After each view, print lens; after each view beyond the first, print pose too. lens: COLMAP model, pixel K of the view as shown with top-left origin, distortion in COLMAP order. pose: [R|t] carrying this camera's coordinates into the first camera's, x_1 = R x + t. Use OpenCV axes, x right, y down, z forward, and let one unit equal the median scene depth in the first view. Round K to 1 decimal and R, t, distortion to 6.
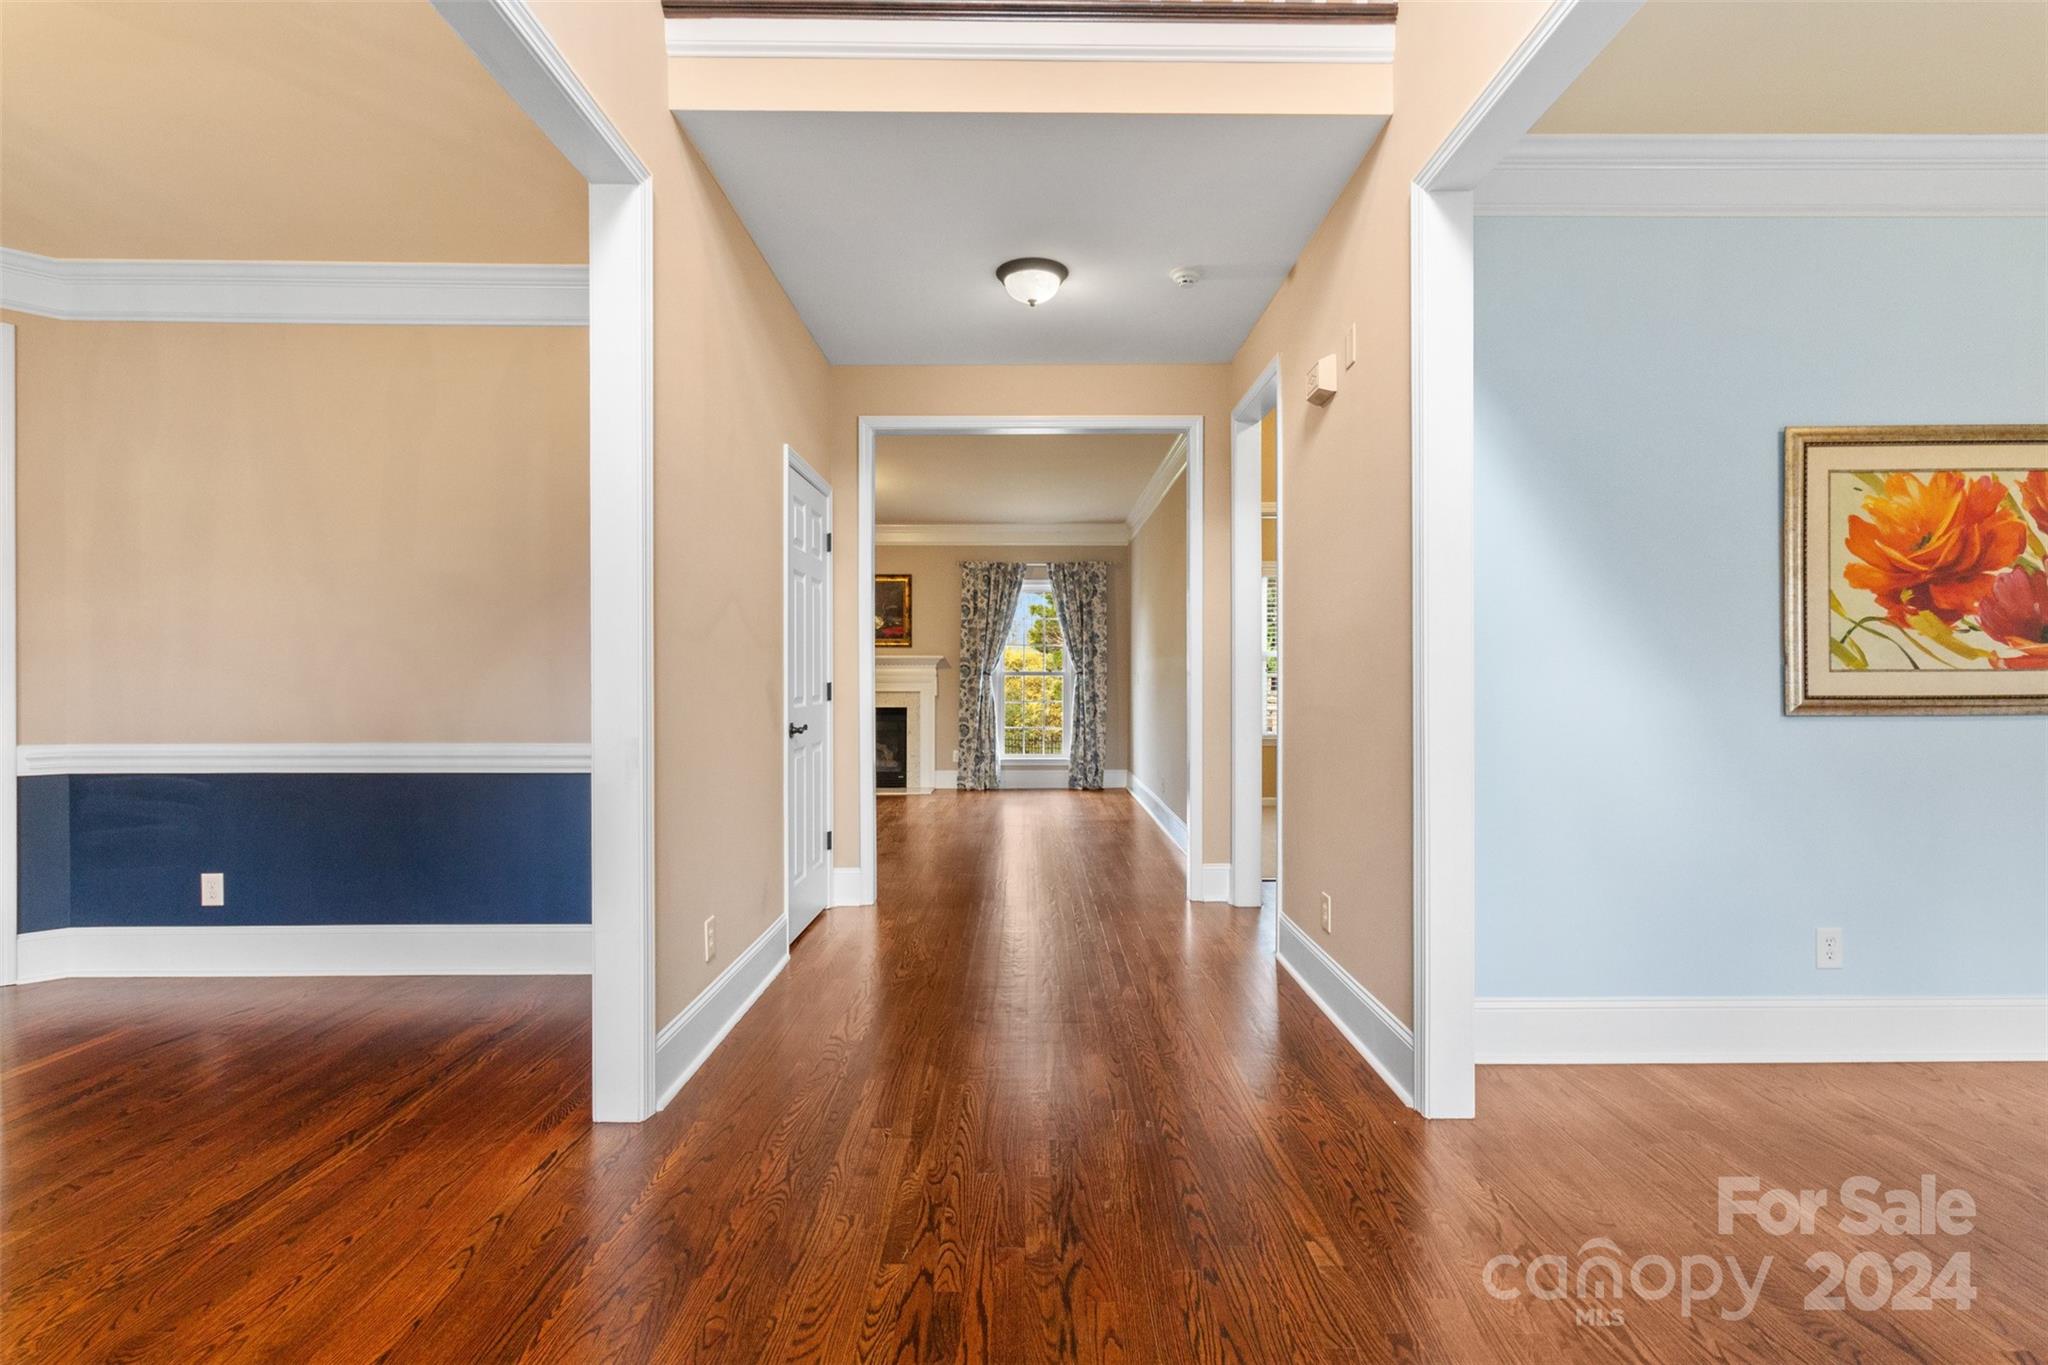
lens RADIAL K [[953.6, 0, 1026.1], [0, 953.6, 676.9], [0, 0, 1]] dist [0.005530, -0.002572]
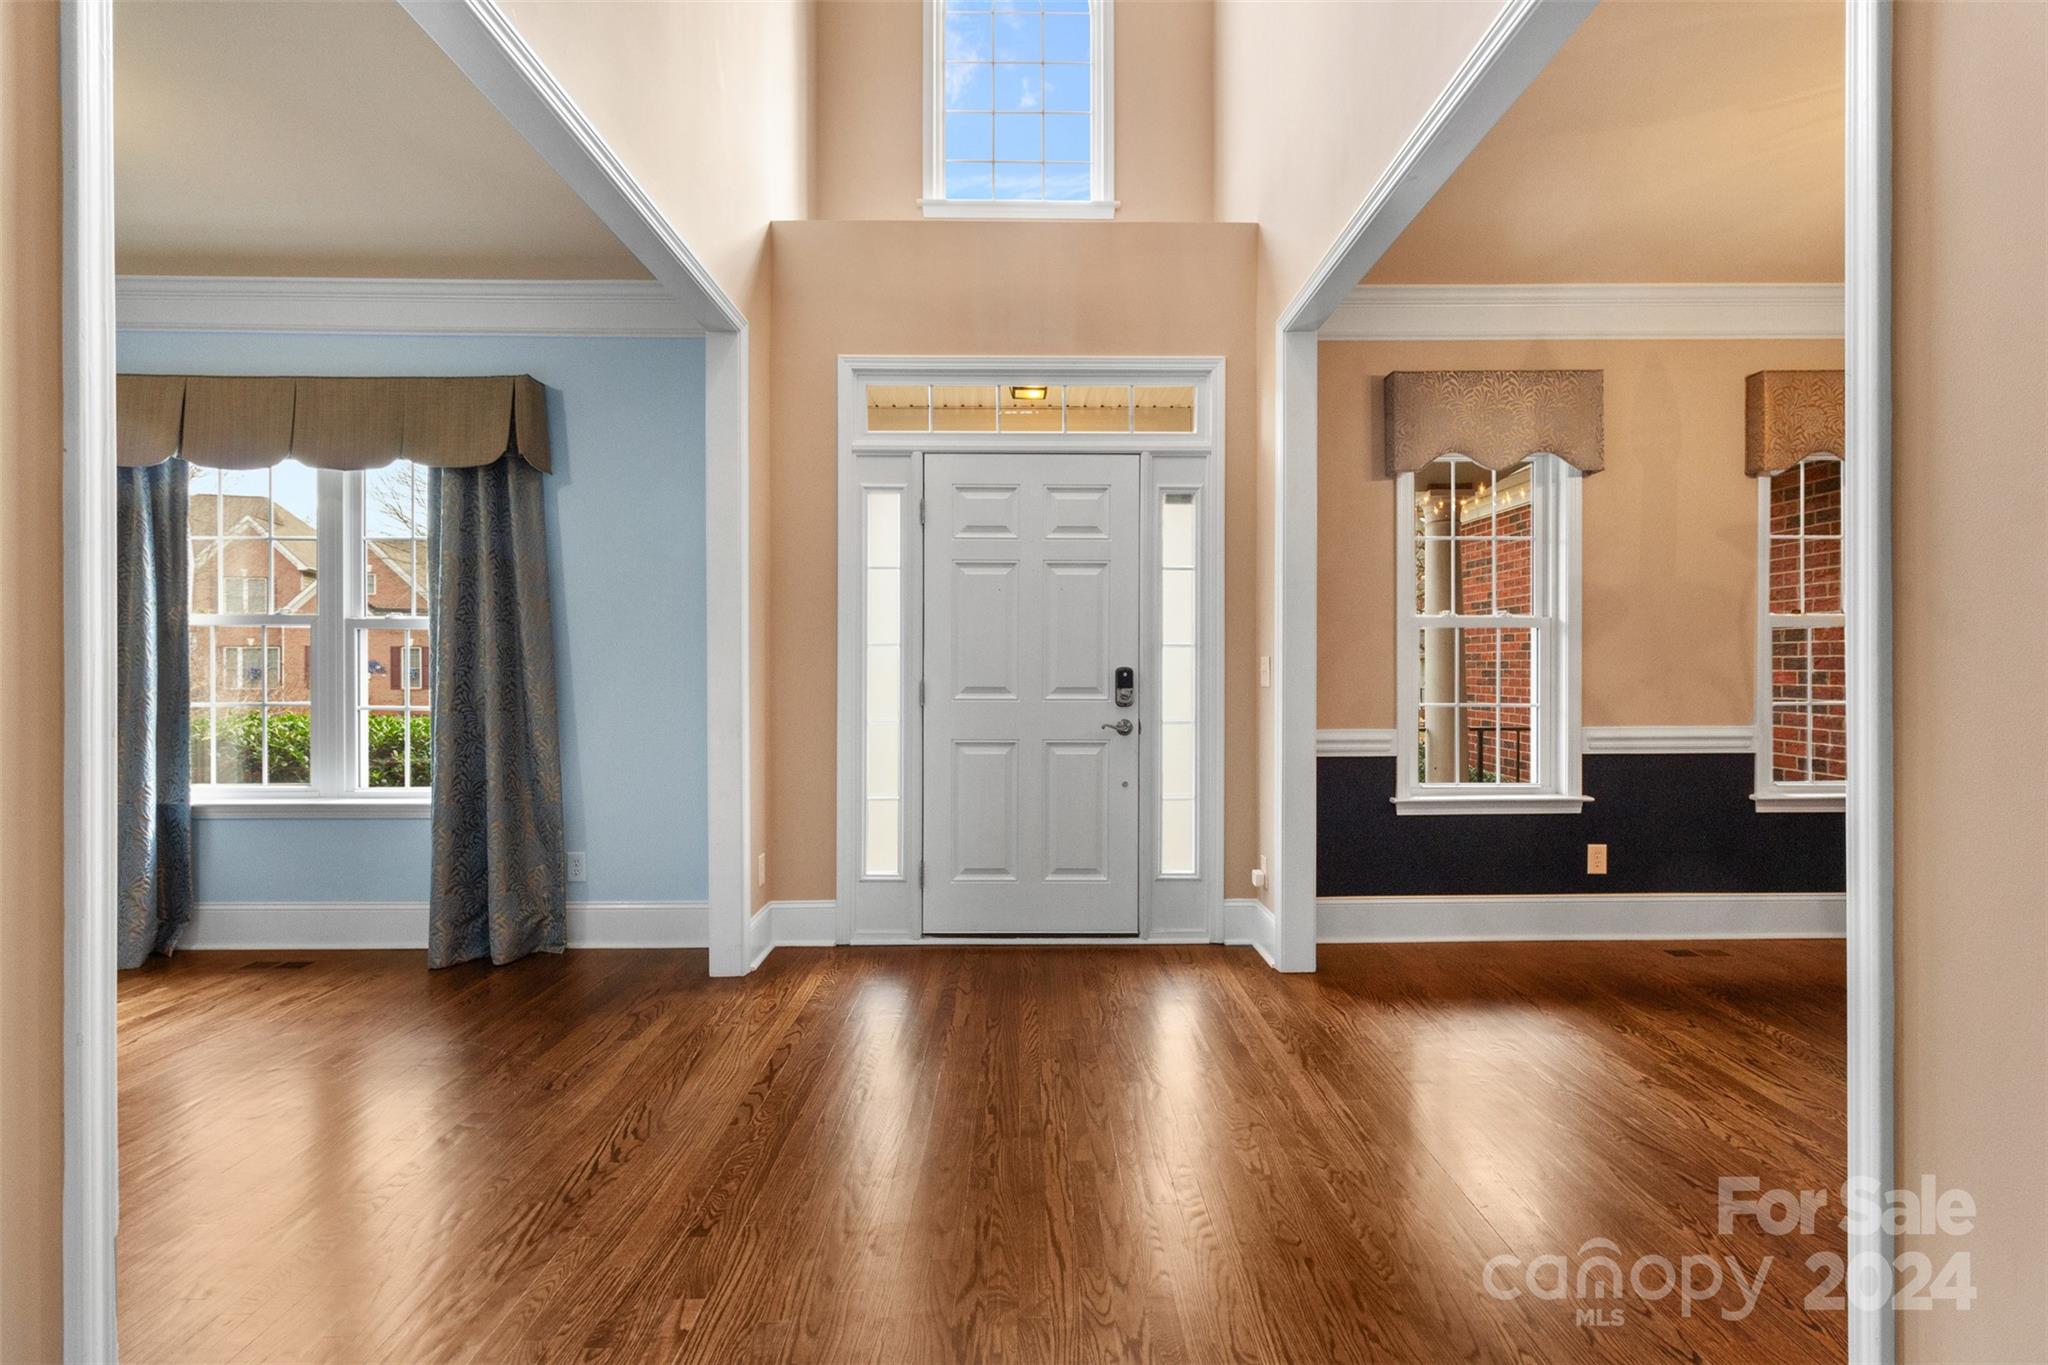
lens RADIAL K [[953.6, 0, 1030.9], [0, 953.6, 655.6], [0, 0, 1]] dist [0.005530, -0.002572]
pose [[-0.999937, 0.002565, -0.010895, -0.005304], [0.002474, 0.999962, 0.008381, -0.018214], [0.010916, 0.008354, -0.999906, 1.896848]]
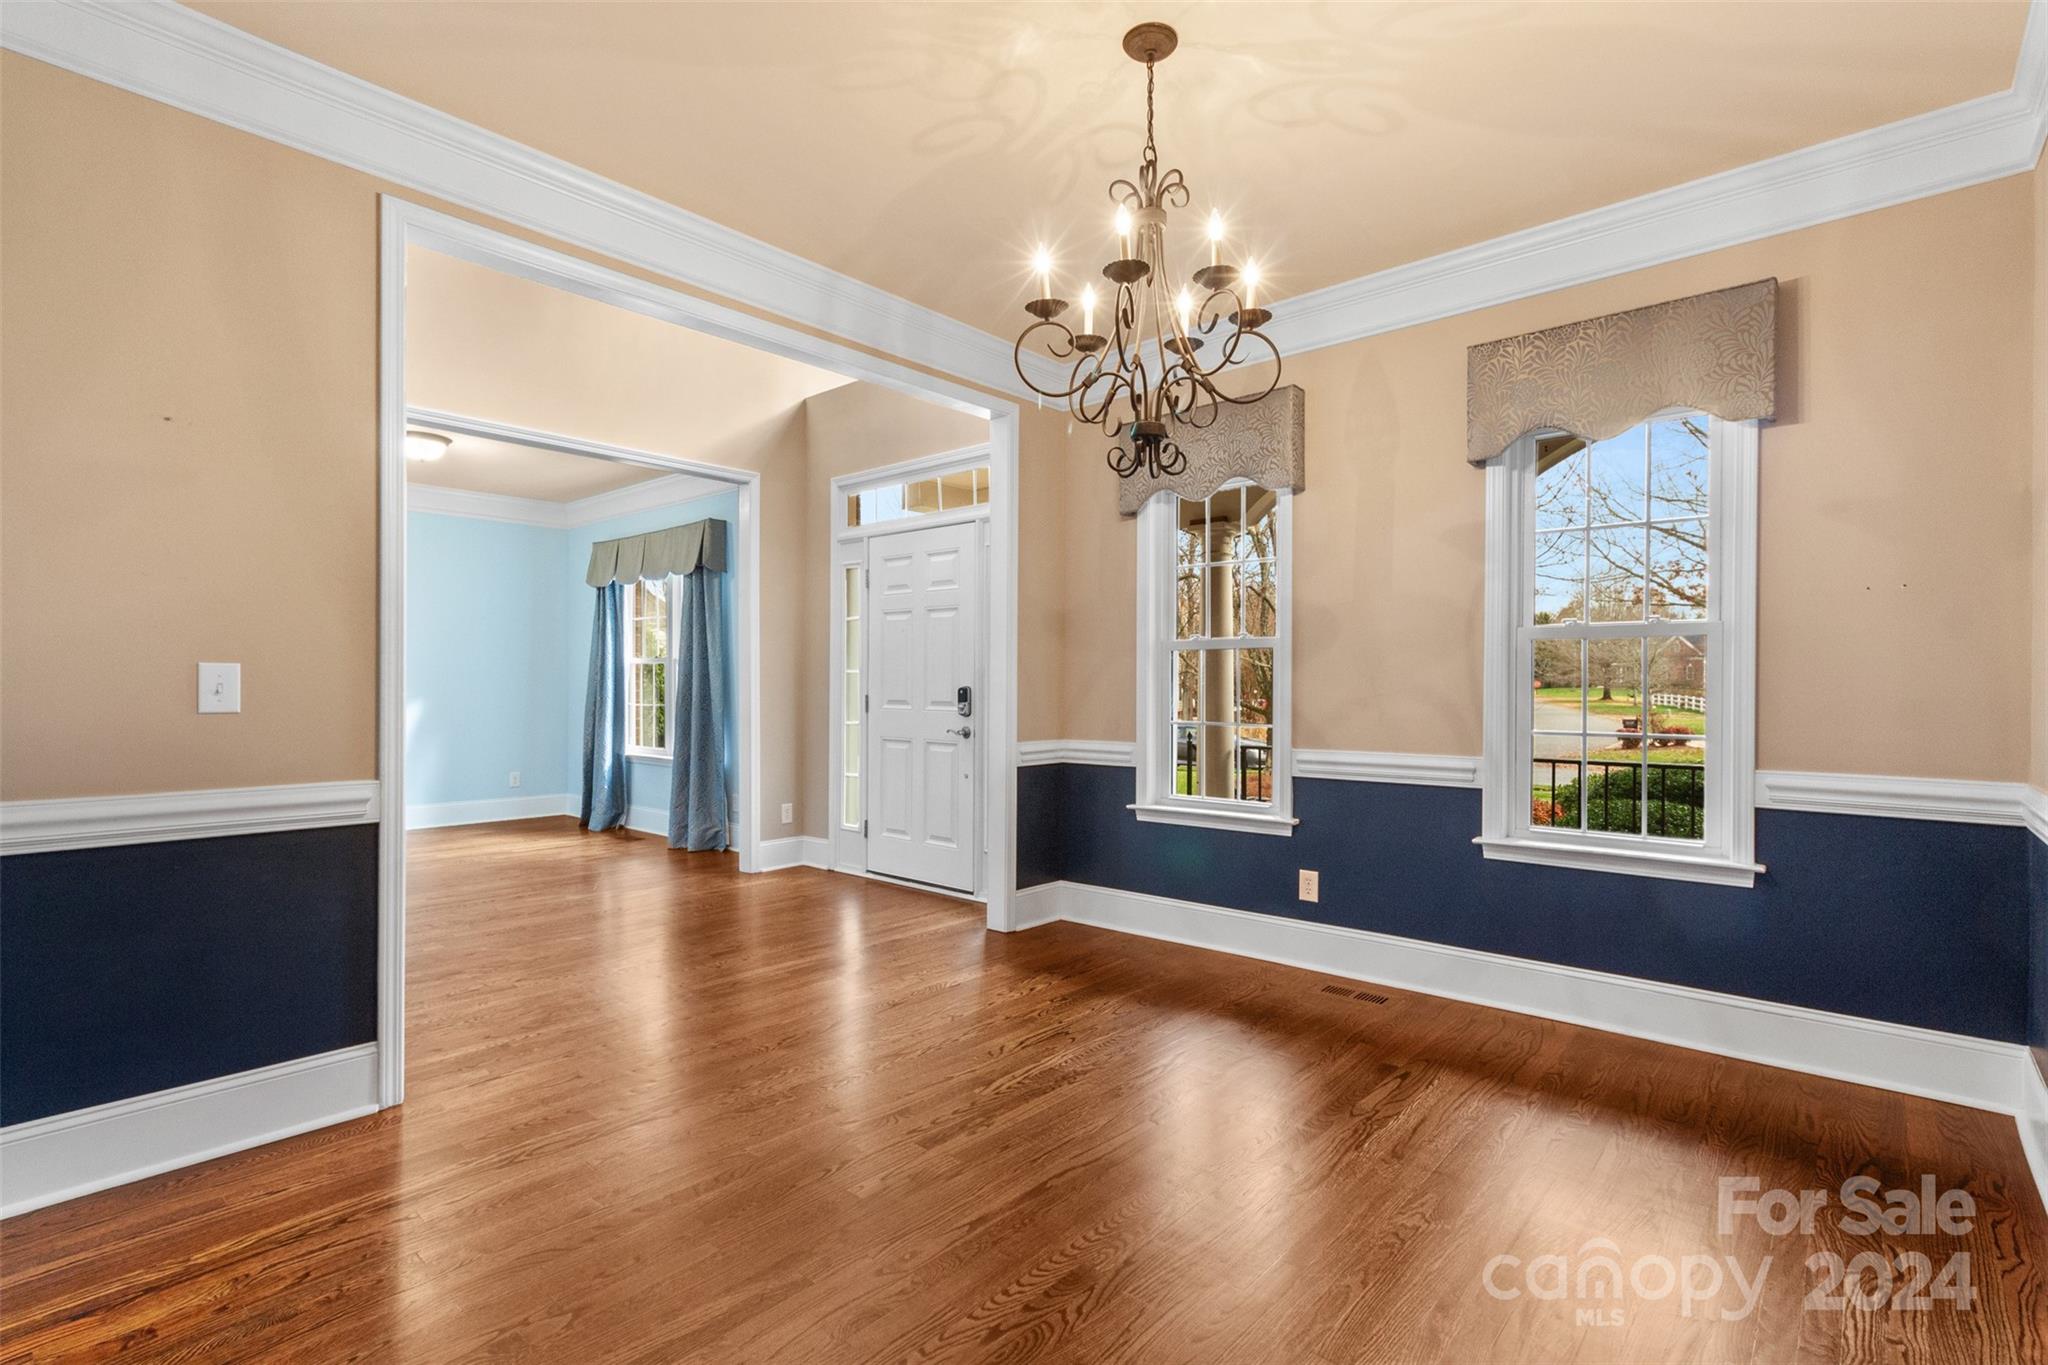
lens RADIAL K [[953.6, 0, 1032.1], [0, 953.6, 682.1], [0, 0, 1]] dist [0.005530, -0.002572]
pose [[-0.750203, 0.002536, 0.661203, -2.134167], [0.007276, 0.999964, 0.004421, 0.002326], [-0.661168, 0.008128, -0.750194, 1.725578]]
